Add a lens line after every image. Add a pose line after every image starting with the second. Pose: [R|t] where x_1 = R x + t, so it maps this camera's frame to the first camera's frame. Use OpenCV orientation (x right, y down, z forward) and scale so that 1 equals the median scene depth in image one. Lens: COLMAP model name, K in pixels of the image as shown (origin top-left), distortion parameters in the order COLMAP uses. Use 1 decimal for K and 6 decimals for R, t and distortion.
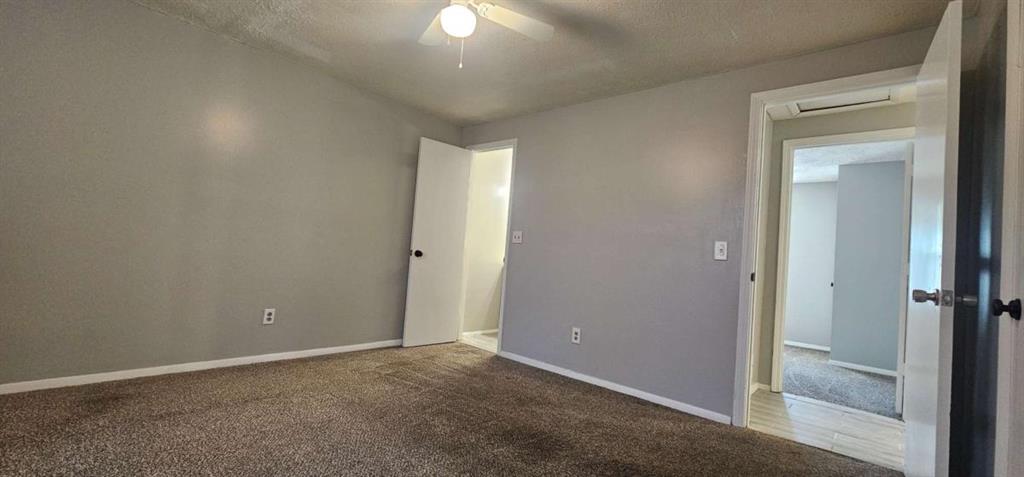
lens RADIAL K [[415.1, 0, 513.4], [0, 415.1, 236.5], [0, 0, 1]] dist [0.002603, -0.000399]
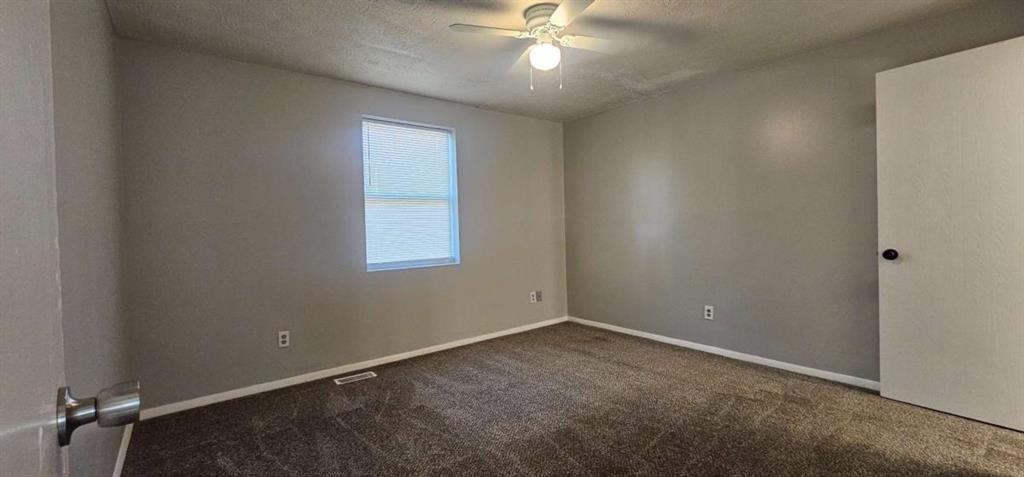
lens RADIAL K [[415.1, 0, 513.4], [0, 415.1, 236.5], [0, 0, 1]] dist [0.002603, -0.000399]
pose [[-0.162109, -0.051107, -0.985448, 0.554371], [0.051478, 0.996860, -0.060167, 0.024595], [0.985429, -0.060483, -0.158969, 0.601628]]
